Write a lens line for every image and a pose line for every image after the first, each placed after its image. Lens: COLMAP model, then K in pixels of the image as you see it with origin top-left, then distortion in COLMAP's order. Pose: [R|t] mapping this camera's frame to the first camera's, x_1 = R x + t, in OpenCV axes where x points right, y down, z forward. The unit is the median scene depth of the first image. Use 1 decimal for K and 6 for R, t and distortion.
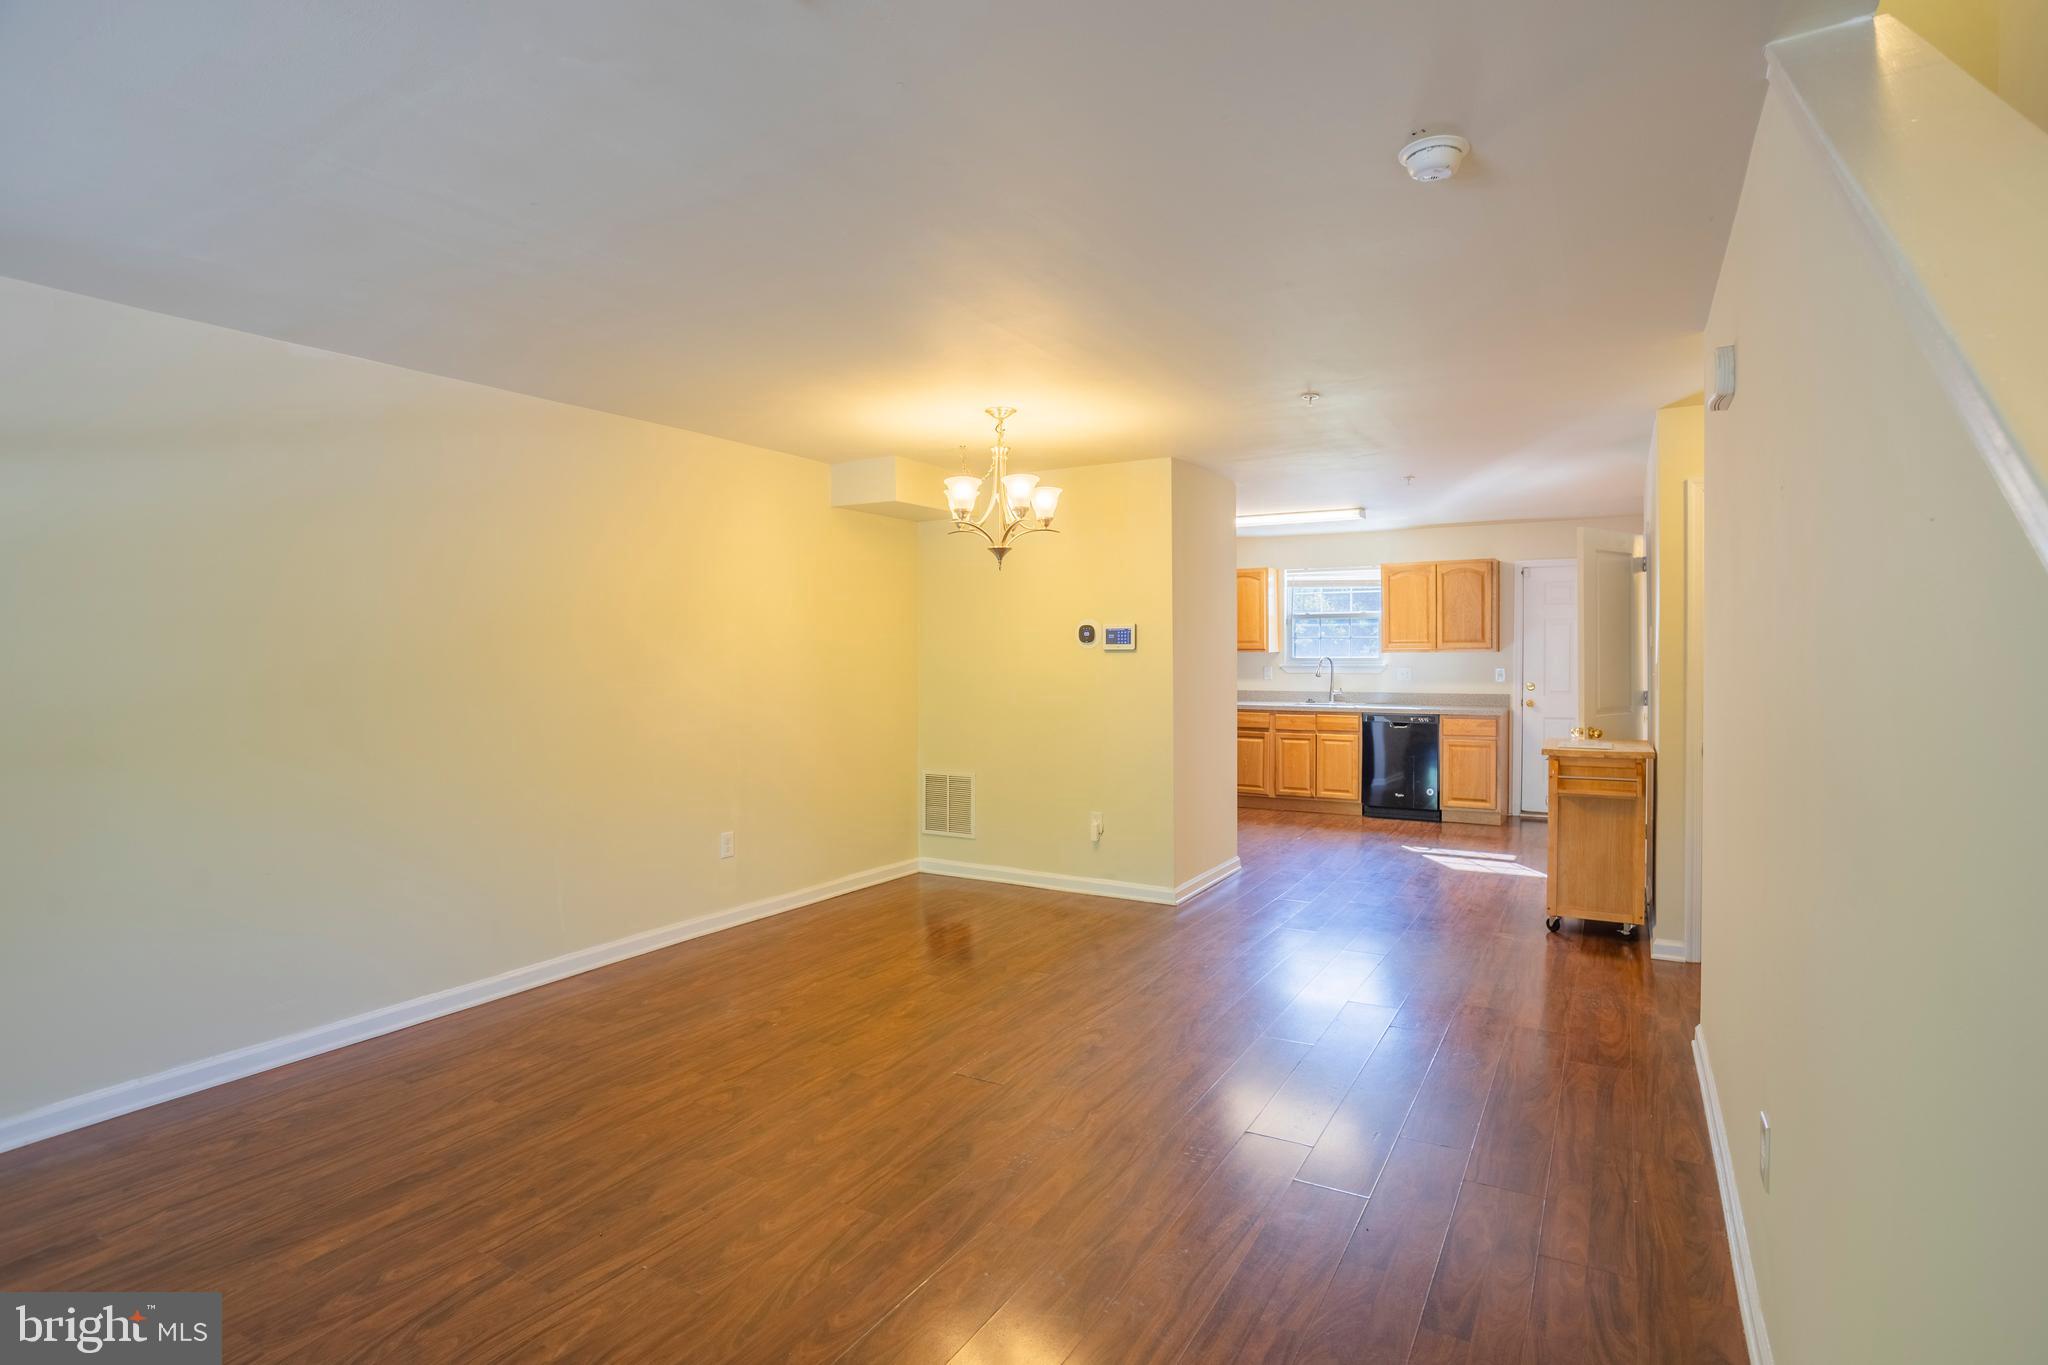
lens RADIAL K [[983.8, 0, 1066.8], [0, 983.8, 663.9], [0, 0, 1]] dist [-0.067033, 0.025084]
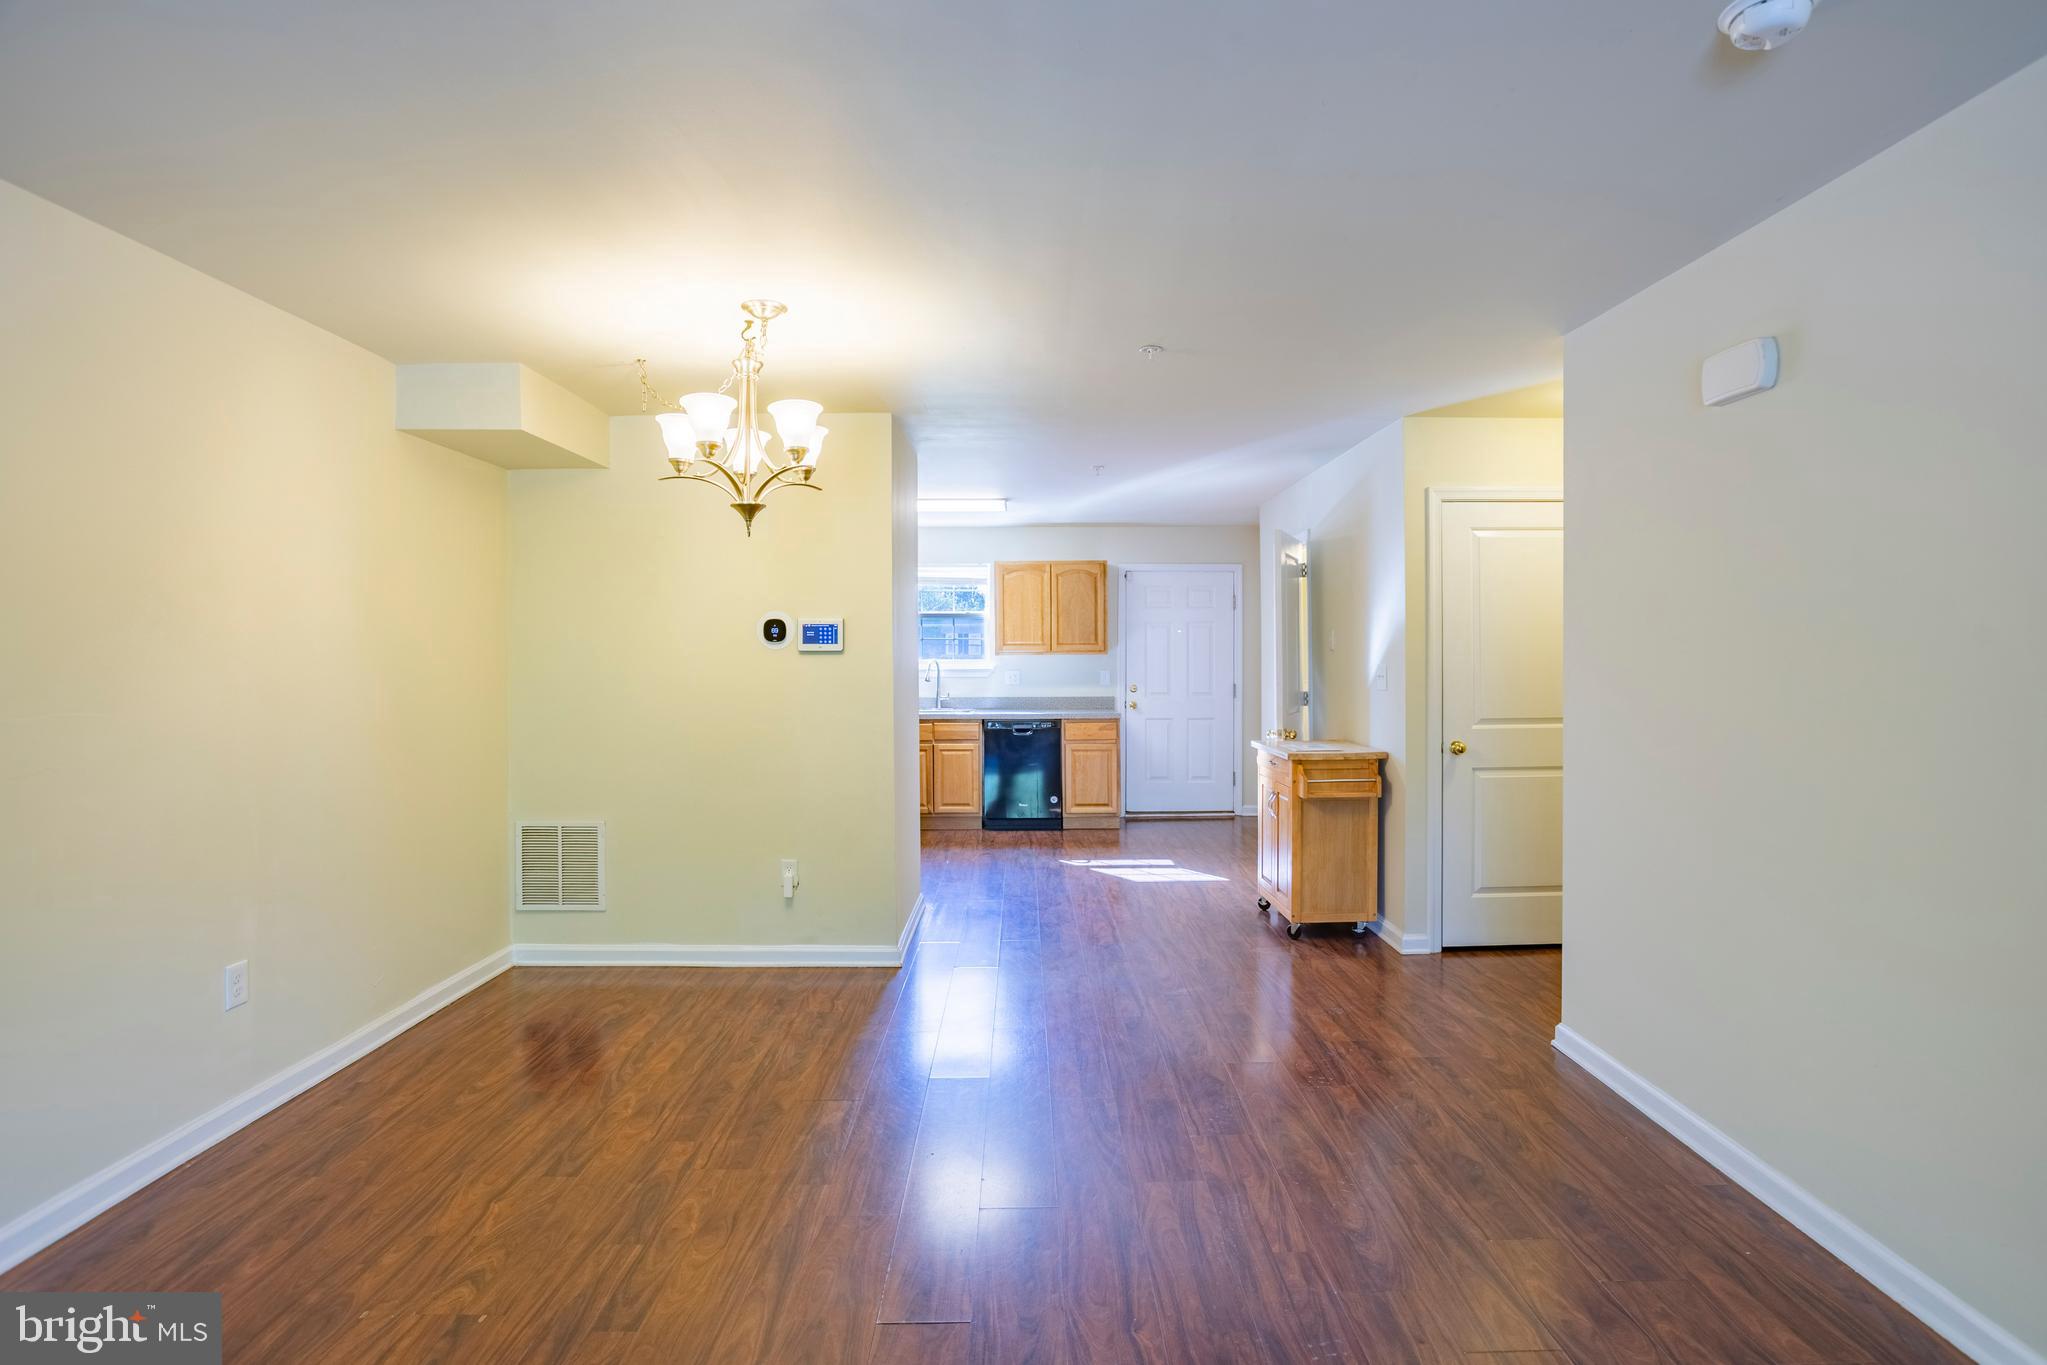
lens RADIAL K [[993.8, 0, 1045.6], [0, 993.8, 656.8], [0, 0, 1]] dist [-0.062618, 0.027769]
pose [[0.866050, -0.000516, 0.499957, -0.168664], [0.006163, 0.999935, -0.009644, -0.000645], [-0.499920, 0.011433, 0.865996, 0.202312]]
